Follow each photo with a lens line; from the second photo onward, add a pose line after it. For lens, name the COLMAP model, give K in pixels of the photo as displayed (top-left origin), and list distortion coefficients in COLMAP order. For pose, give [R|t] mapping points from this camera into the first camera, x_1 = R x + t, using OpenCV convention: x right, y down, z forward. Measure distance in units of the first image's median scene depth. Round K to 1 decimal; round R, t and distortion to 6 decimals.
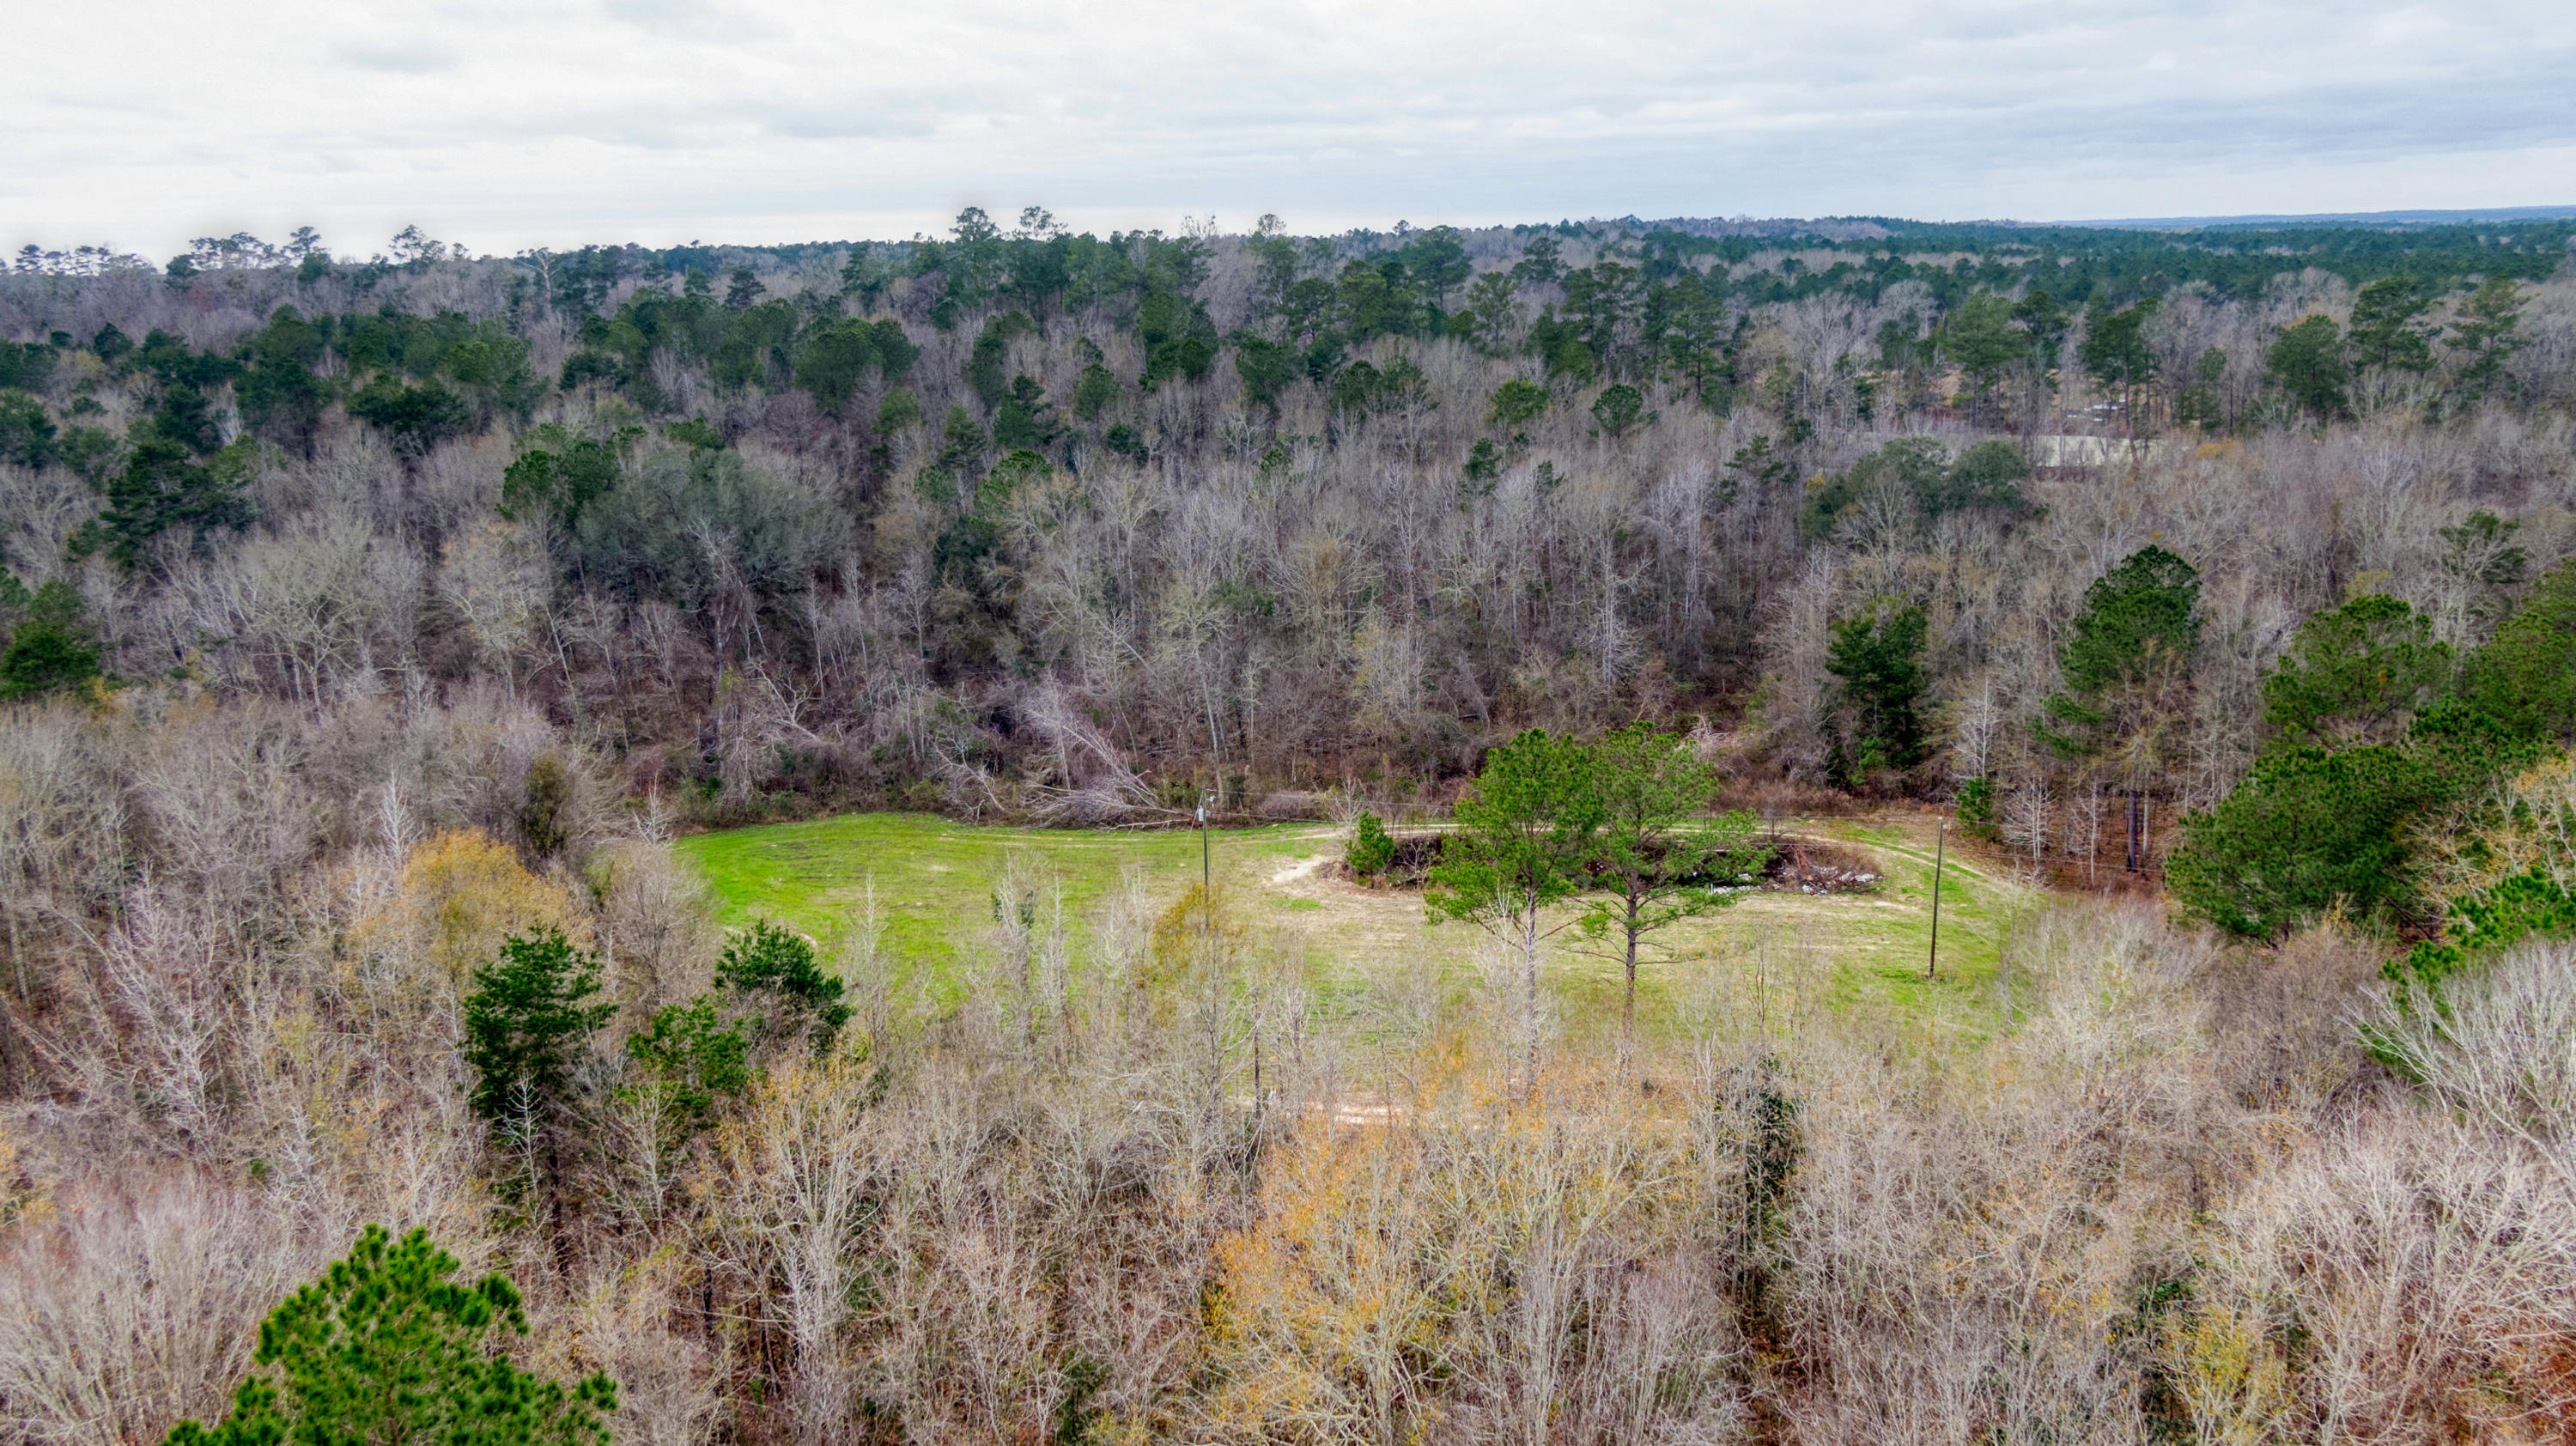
lens RADIAL K [[1806.9, 0, 1288.0], [0, 1806.9, 723.0], [0, 0, 1]] dist [0.029539, -0.049248]
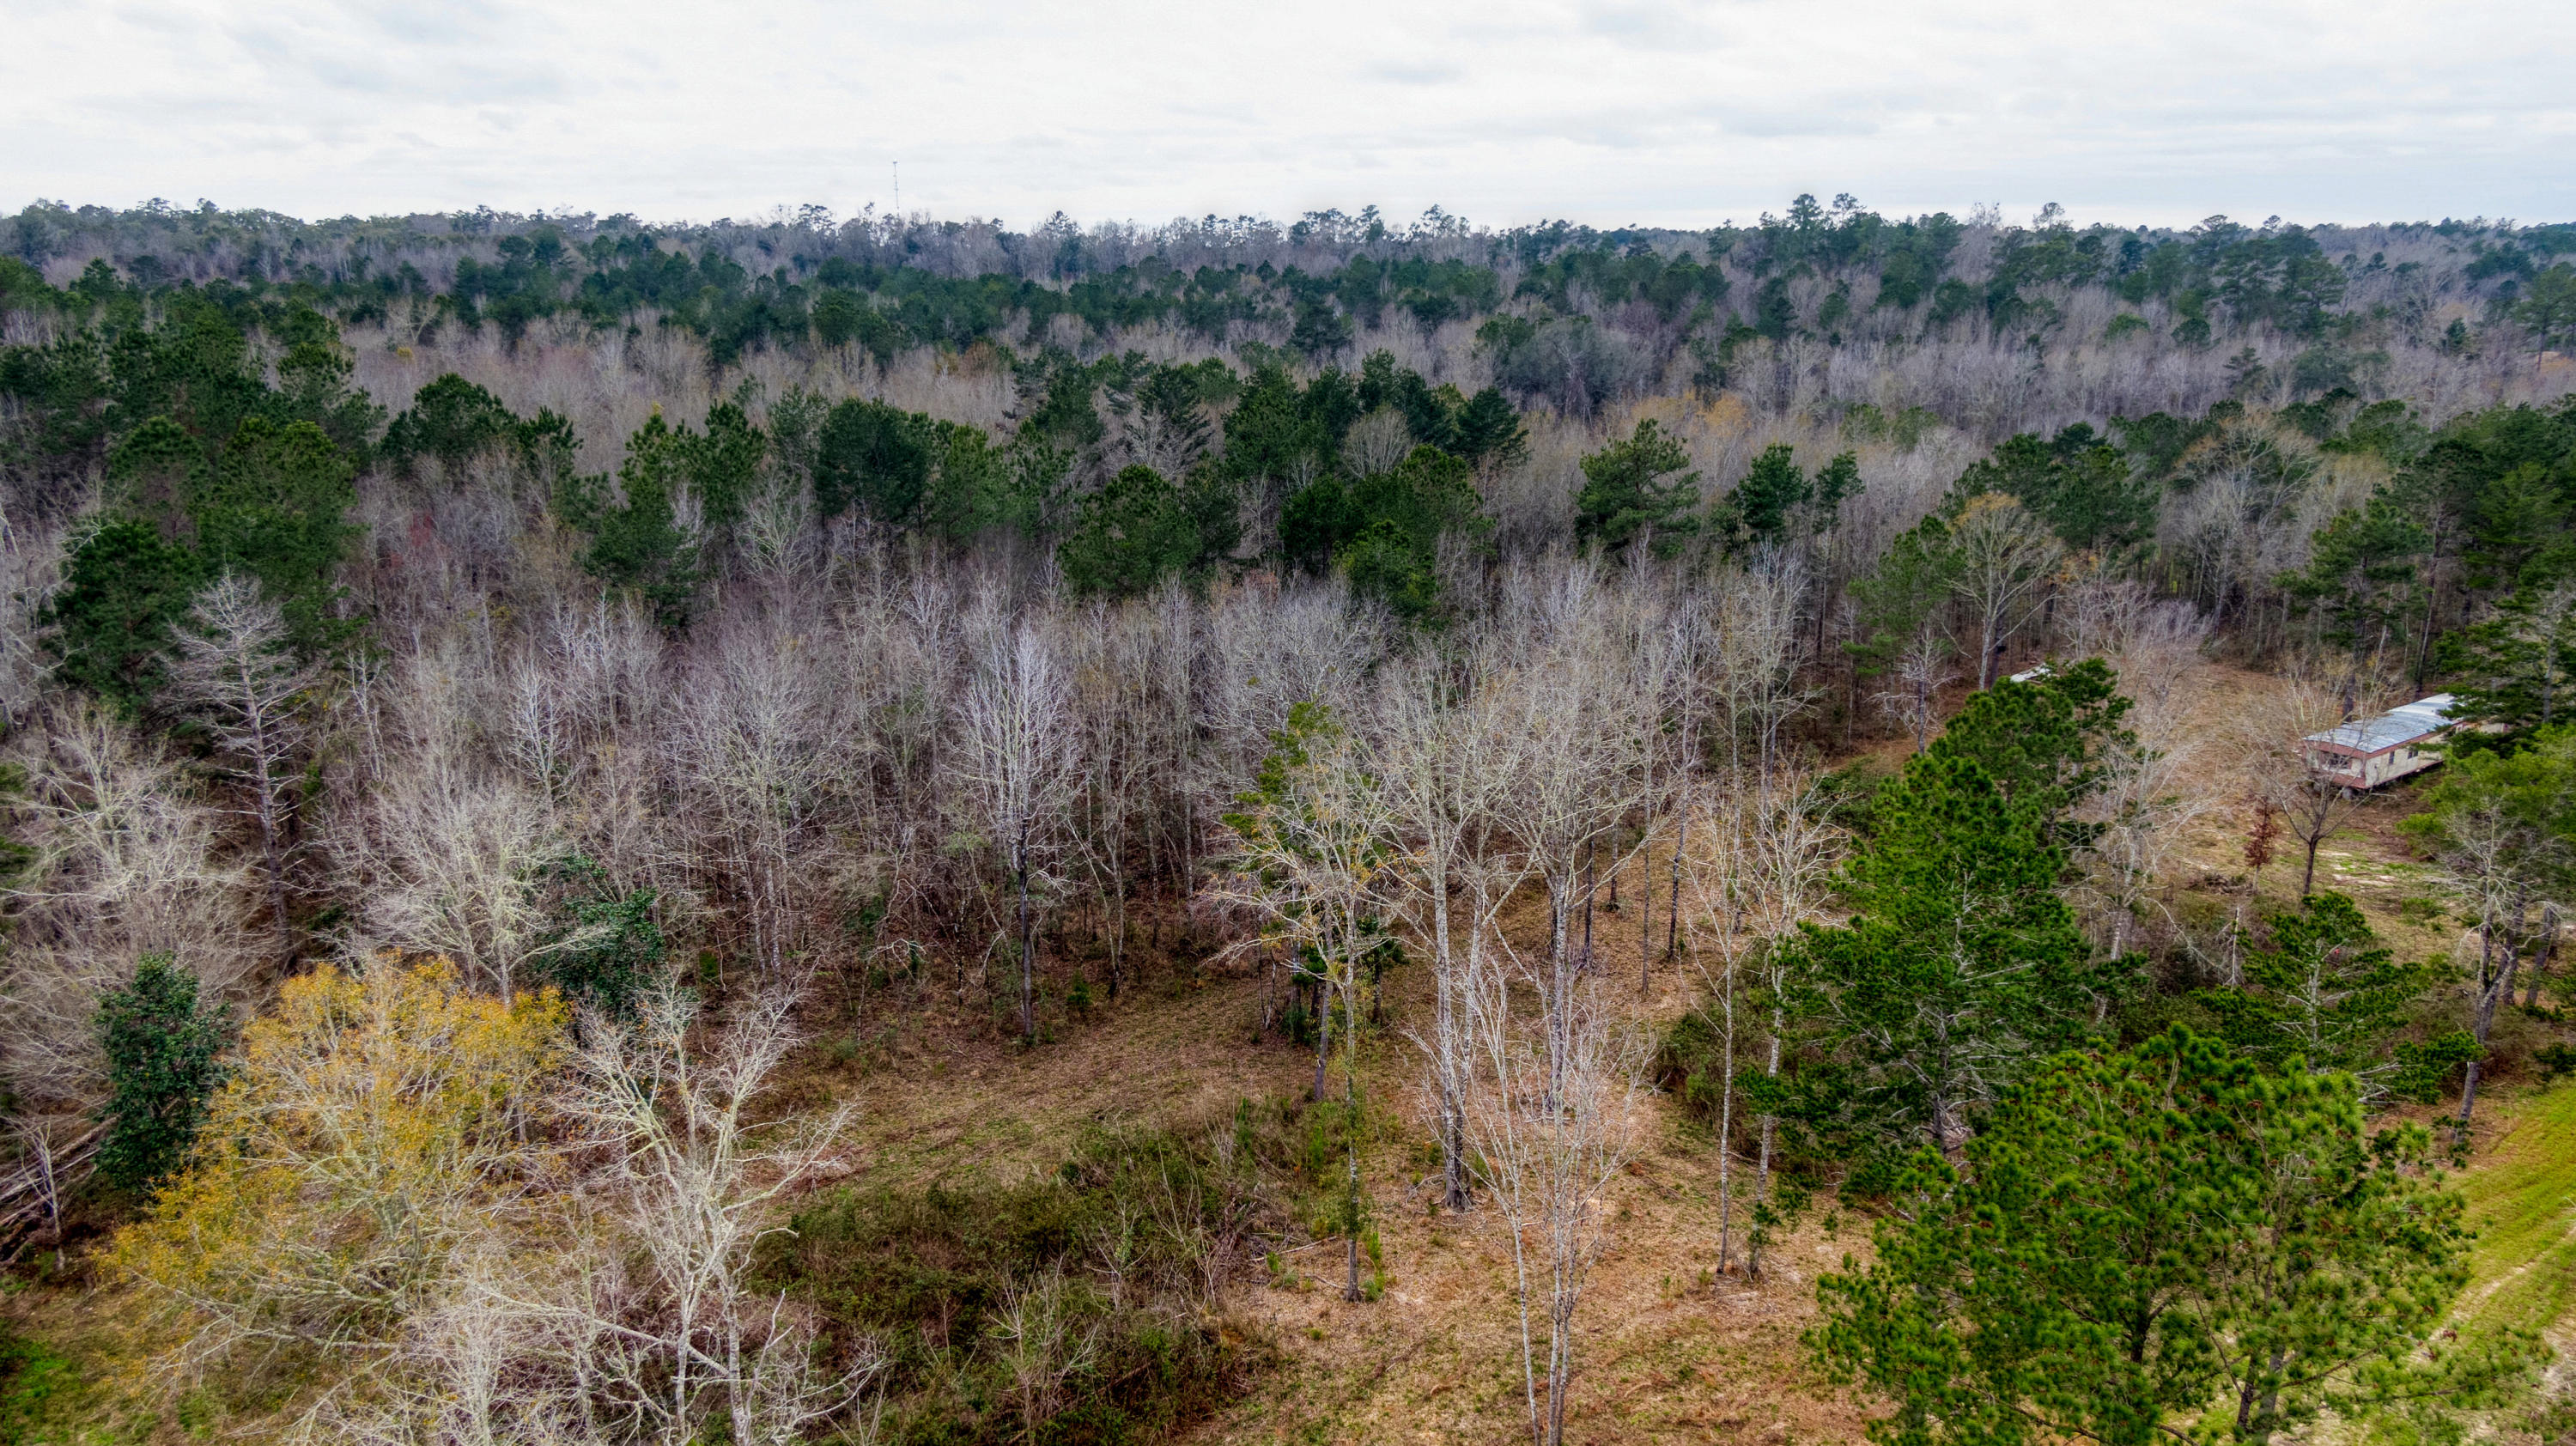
lens RADIAL K [[1806.9, 0, 1288.0], [0, 1806.9, 723.0], [0, 0, 1]] dist [0.029539, -0.049248]
pose [[0.877999, 0.143769, -0.456561, 0.195878], [-0.142900, 0.989059, 0.036642, 0.140940], [0.456834, 0.033071, 0.888937, -0.470869]]
